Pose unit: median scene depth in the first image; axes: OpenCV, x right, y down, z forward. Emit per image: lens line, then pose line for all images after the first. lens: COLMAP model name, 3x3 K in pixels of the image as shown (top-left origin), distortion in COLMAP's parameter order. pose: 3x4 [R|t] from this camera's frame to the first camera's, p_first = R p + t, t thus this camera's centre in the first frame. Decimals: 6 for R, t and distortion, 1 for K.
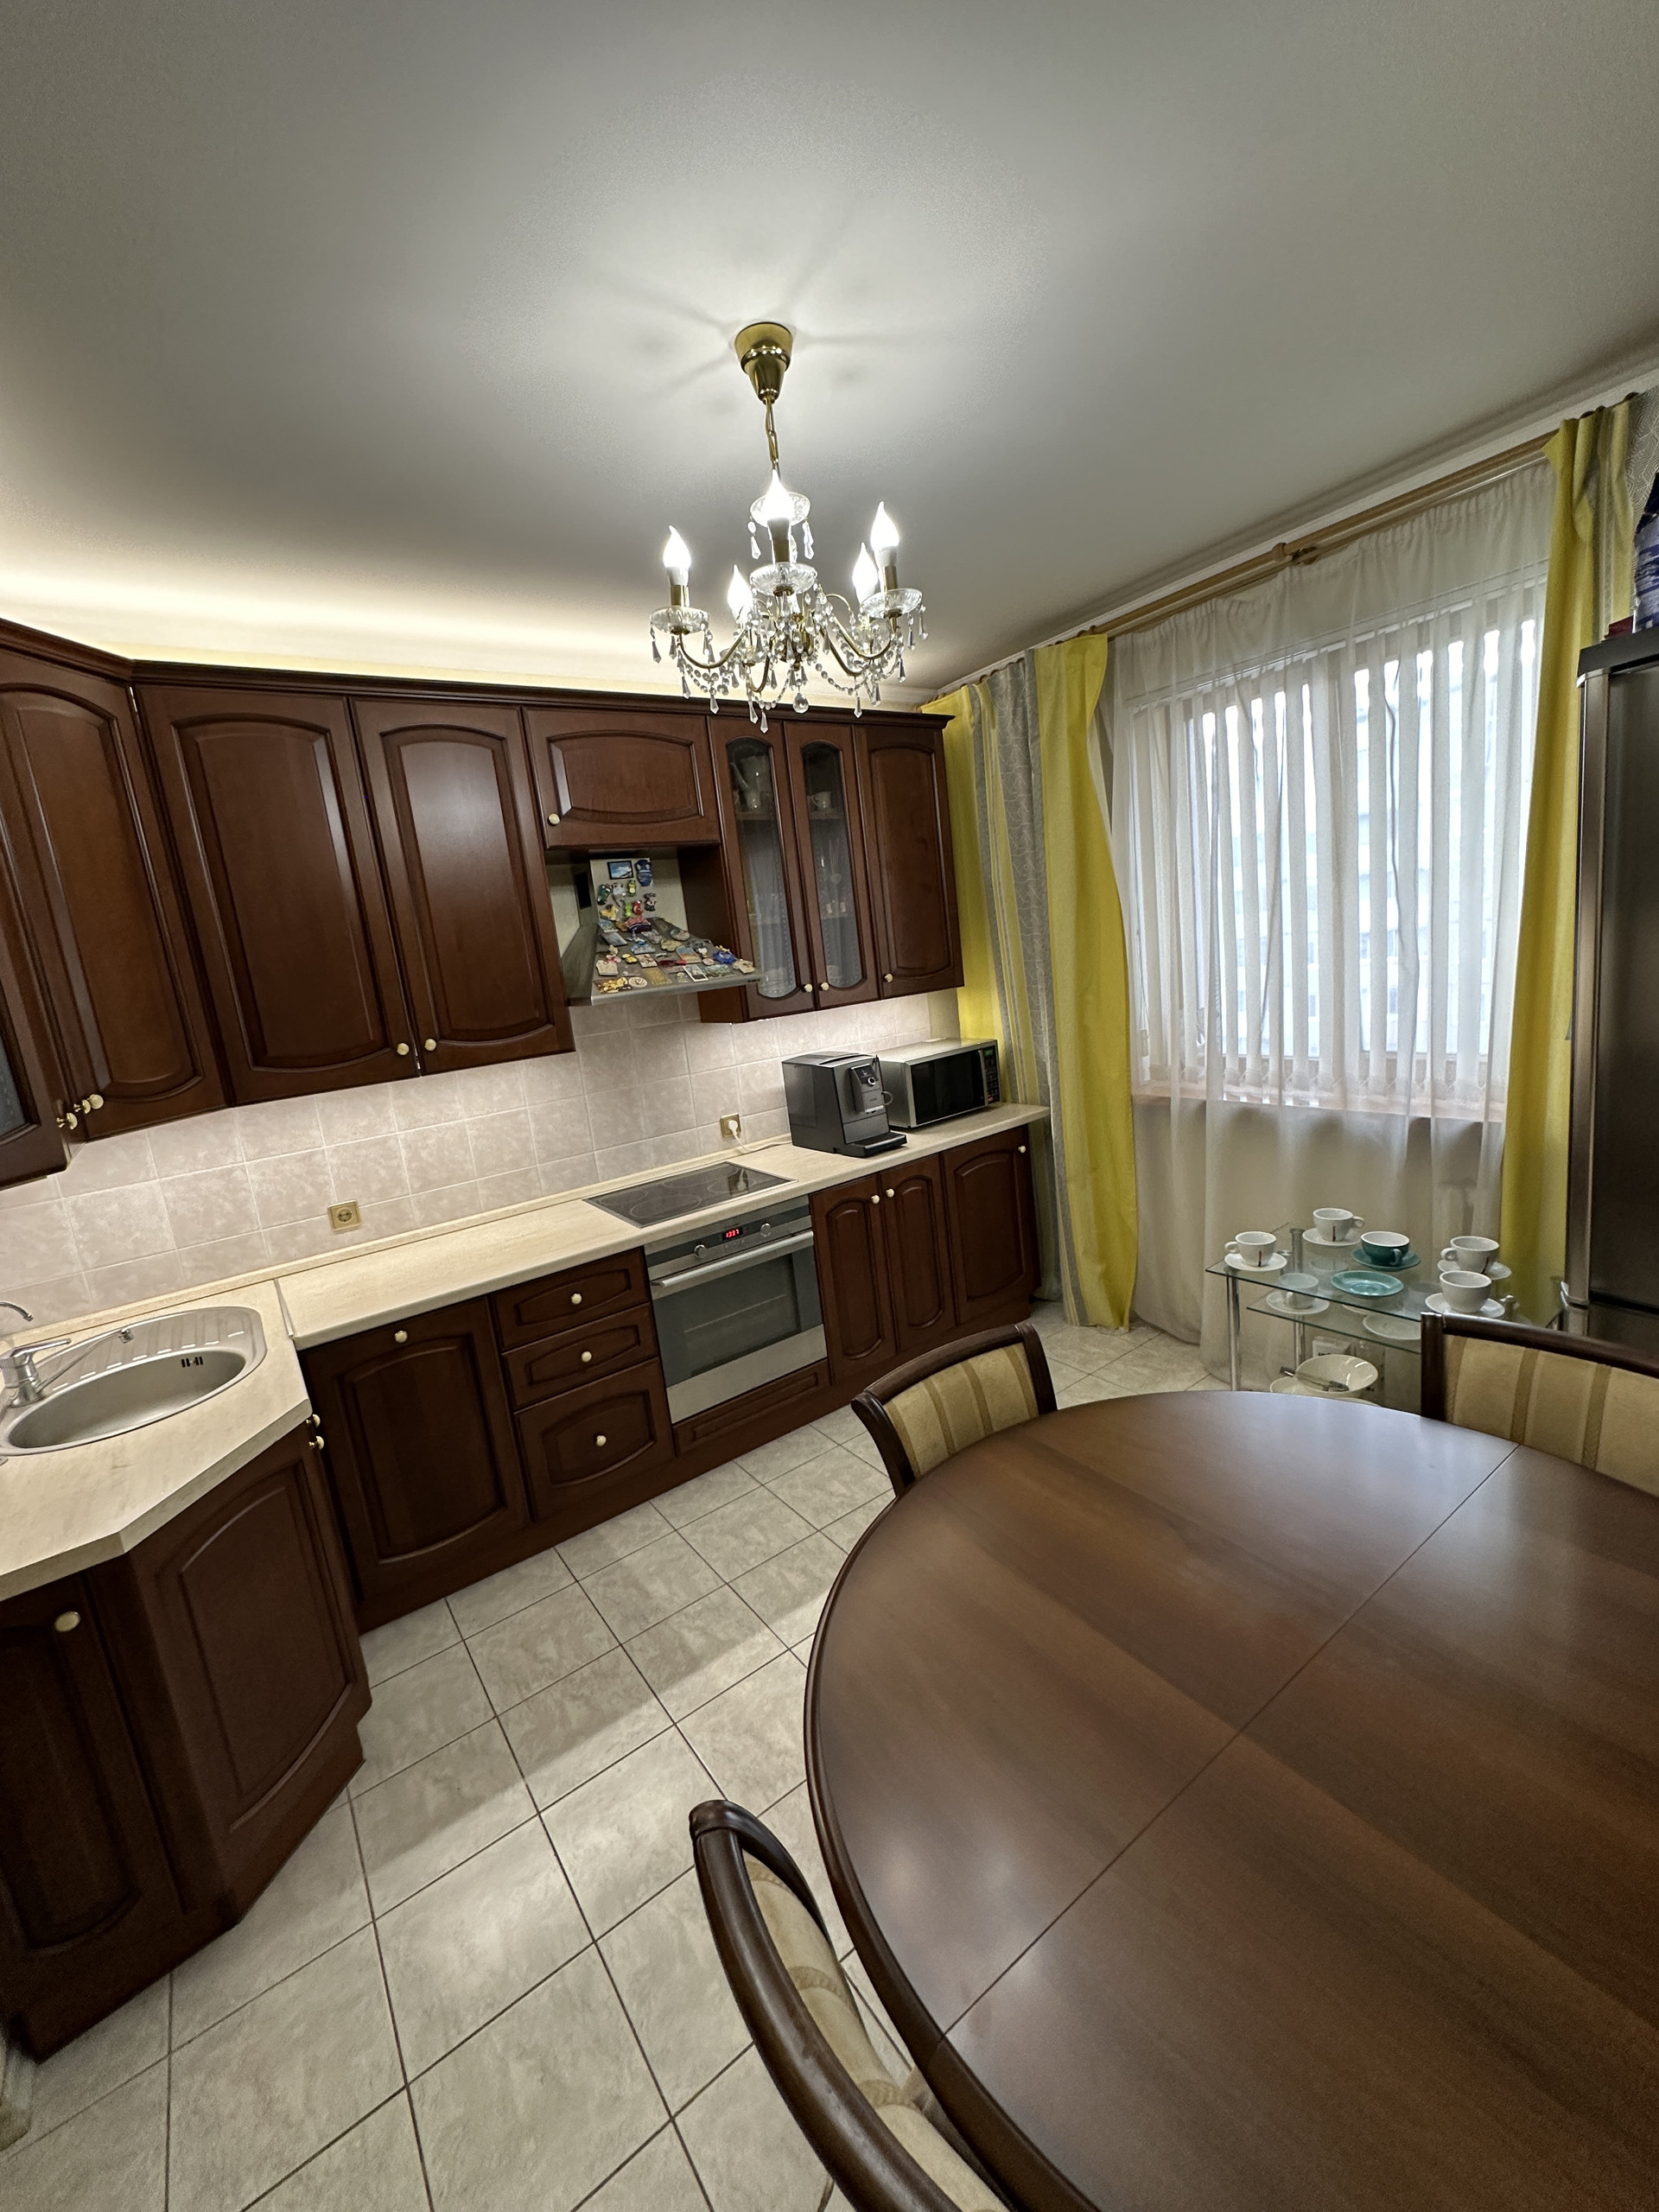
lens RADIAL K [[879.7, 0, 825.4], [0, 879.7, 1108.1], [0, 0, 1]] dist [-0.000393, 0.000157]
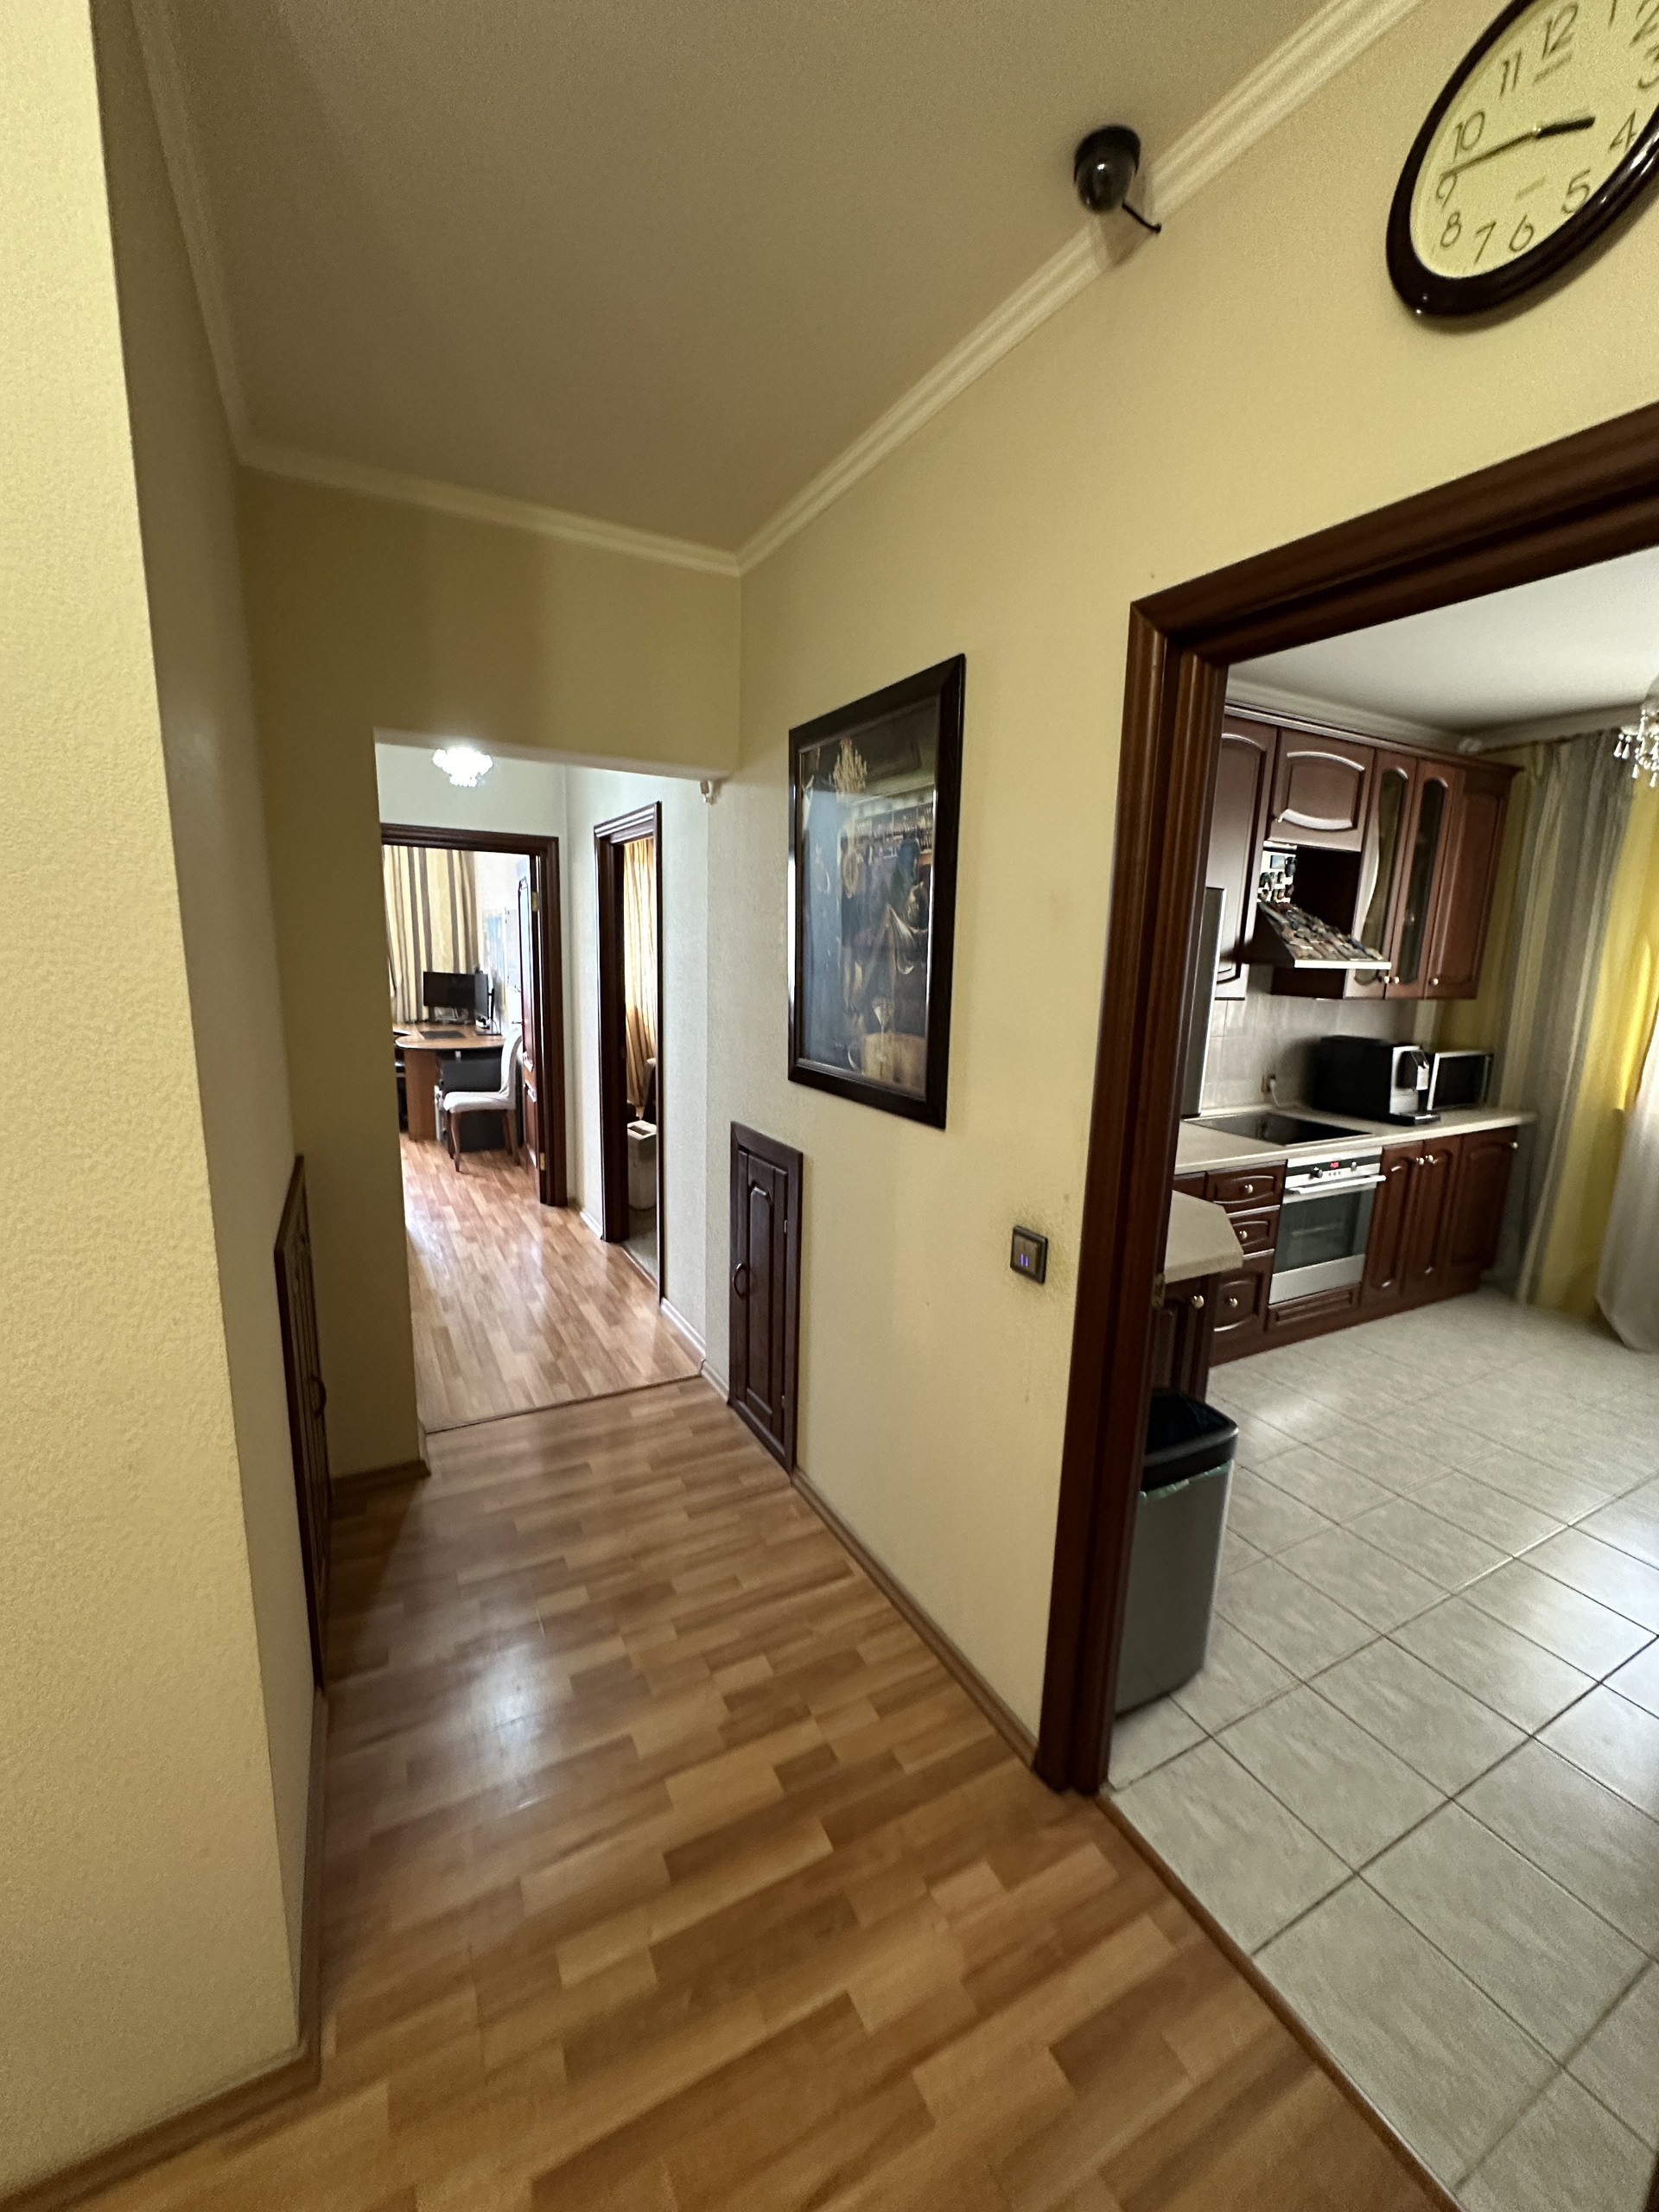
lens RADIAL K [[879.7, 0, 825.4], [0, 879.7, 1108.1], [0, 0, 1]] dist [-0.000393, 0.000157]
pose [[0.979686, 0.166671, -0.111516, -0.733085], [-0.165201, 0.986006, 0.022357, 0.163906], [0.113681, -0.003481, 0.993511, -0.343068]]
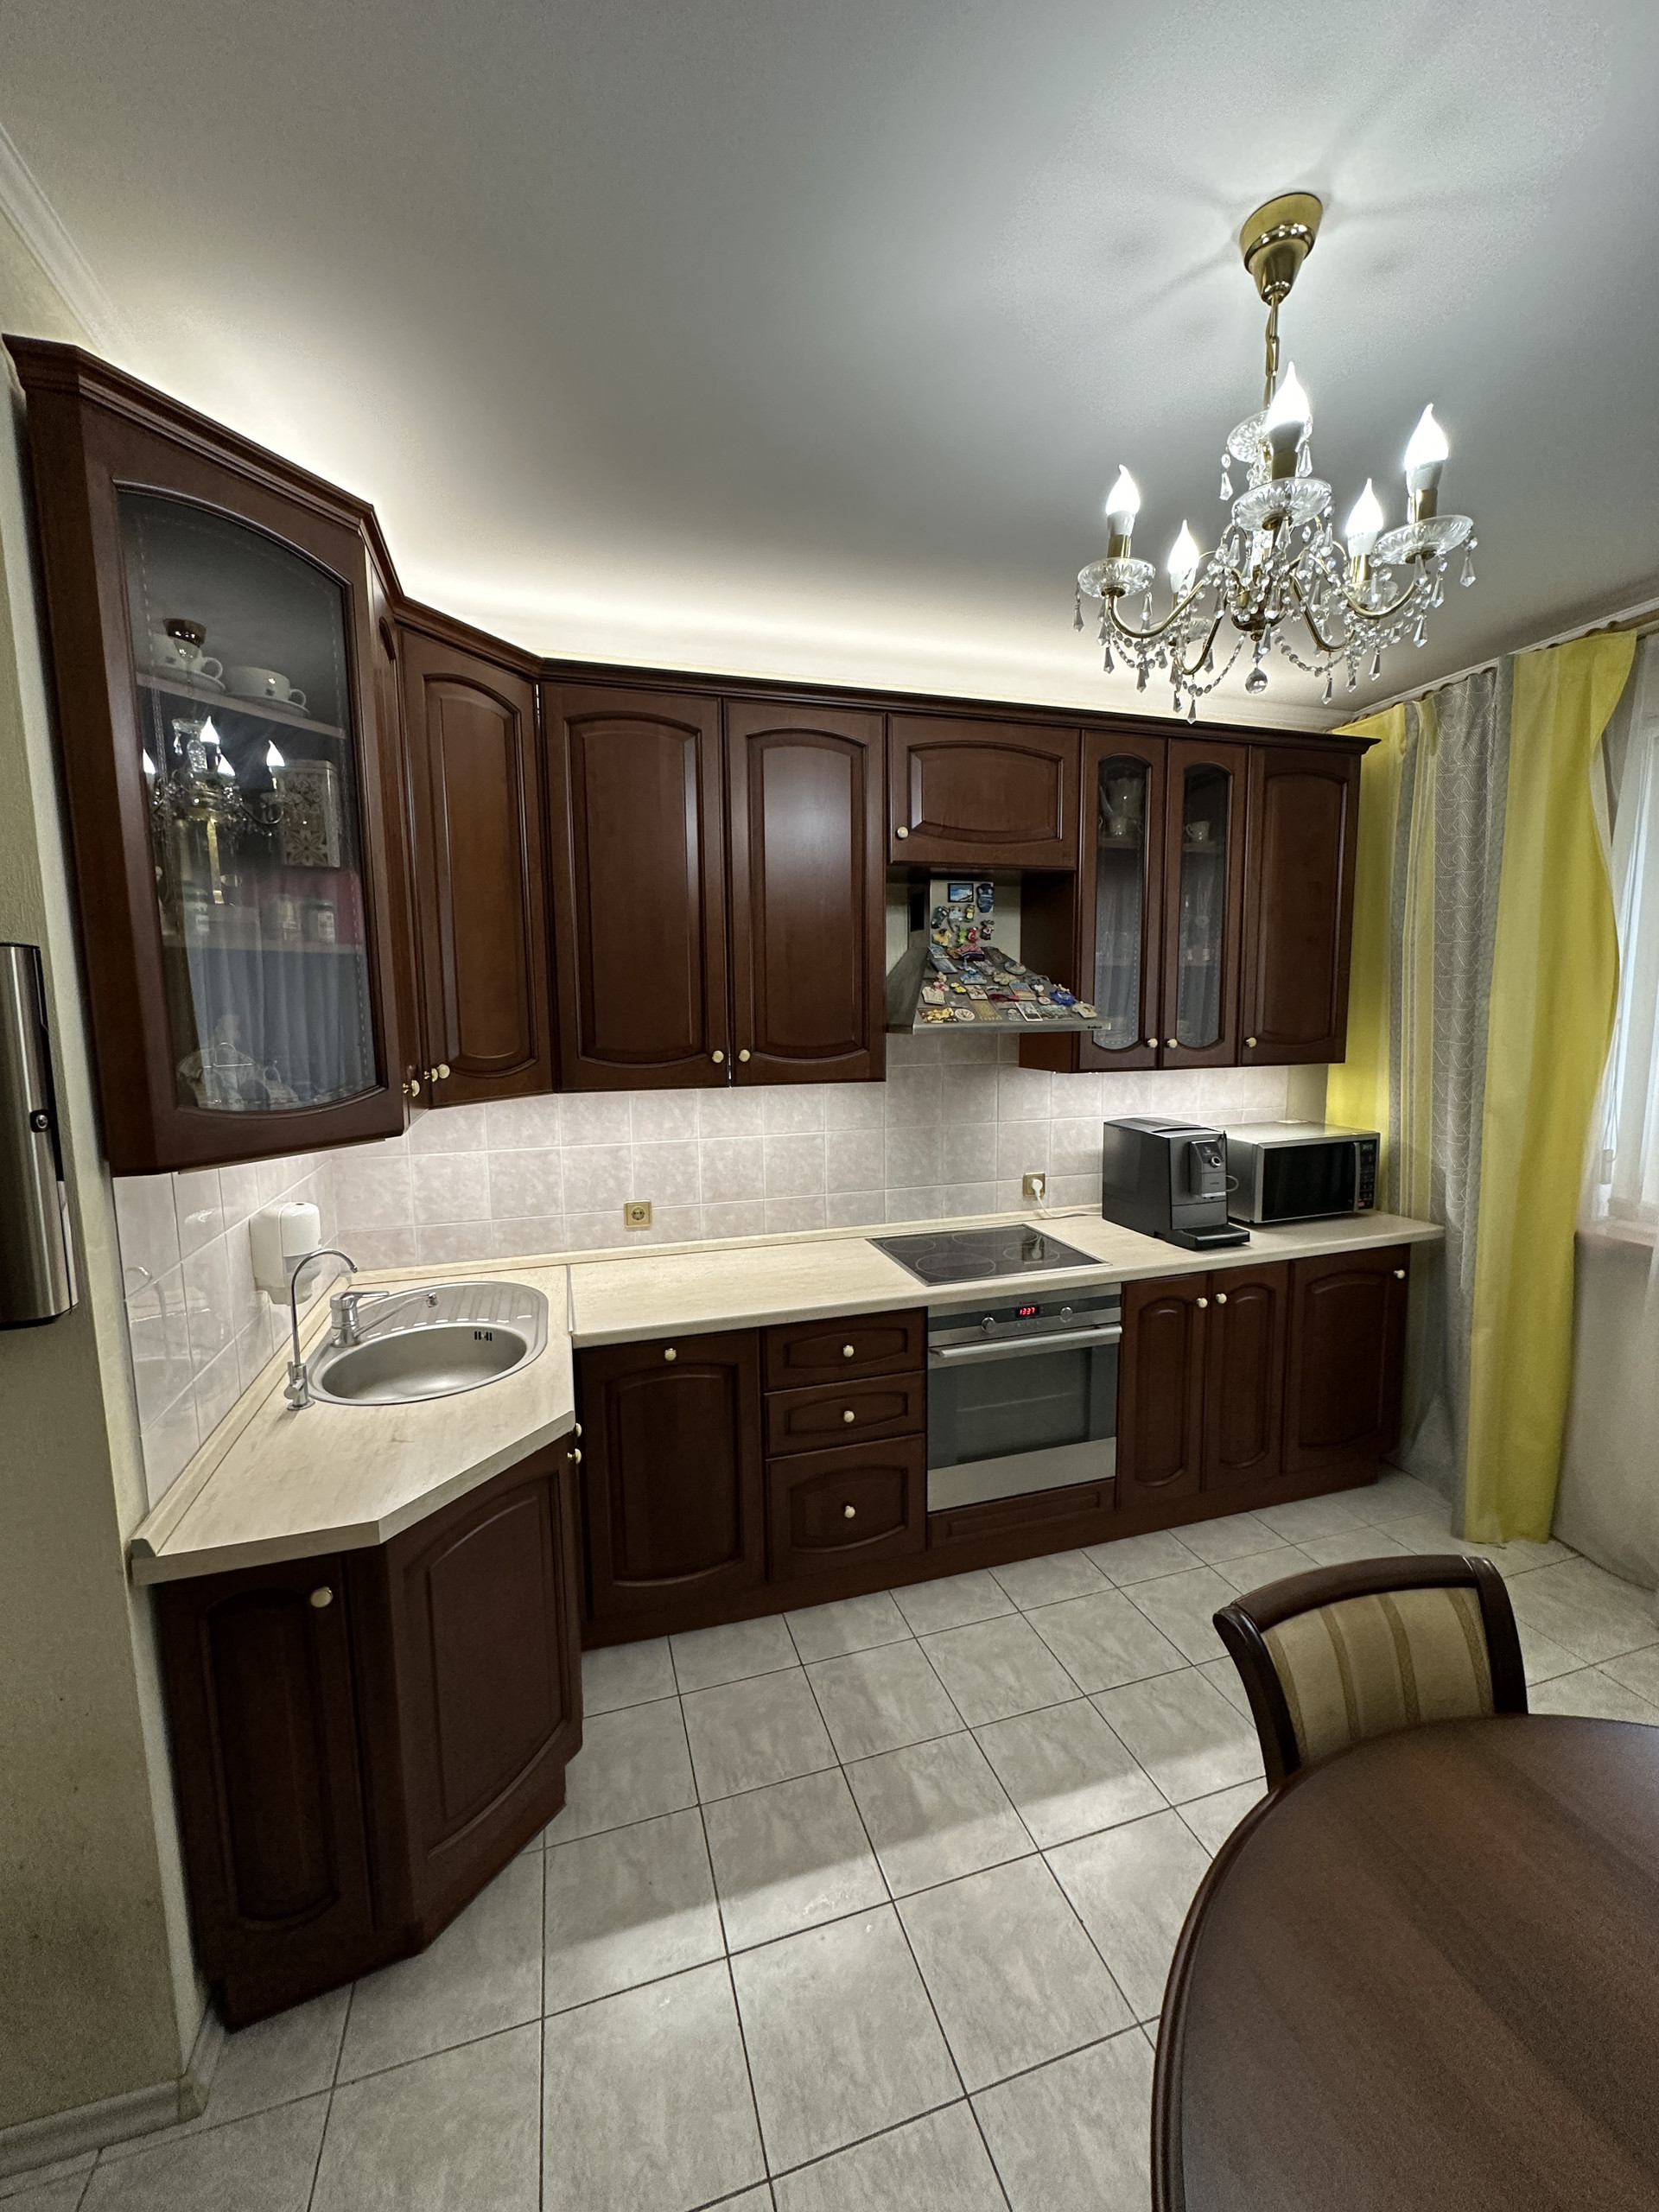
lens RADIAL K [[887.5, 0, 834.9], [0, 887.5, 1109.8], [0, 0, 1]] dist [0.000409, 0.000037]
pose [[0.945300, 0.138588, -0.295298, -0.057971], [-0.151475, 0.988236, -0.021103, -0.007535], [0.288900, 0.064679, 0.955172, 0.100698]]
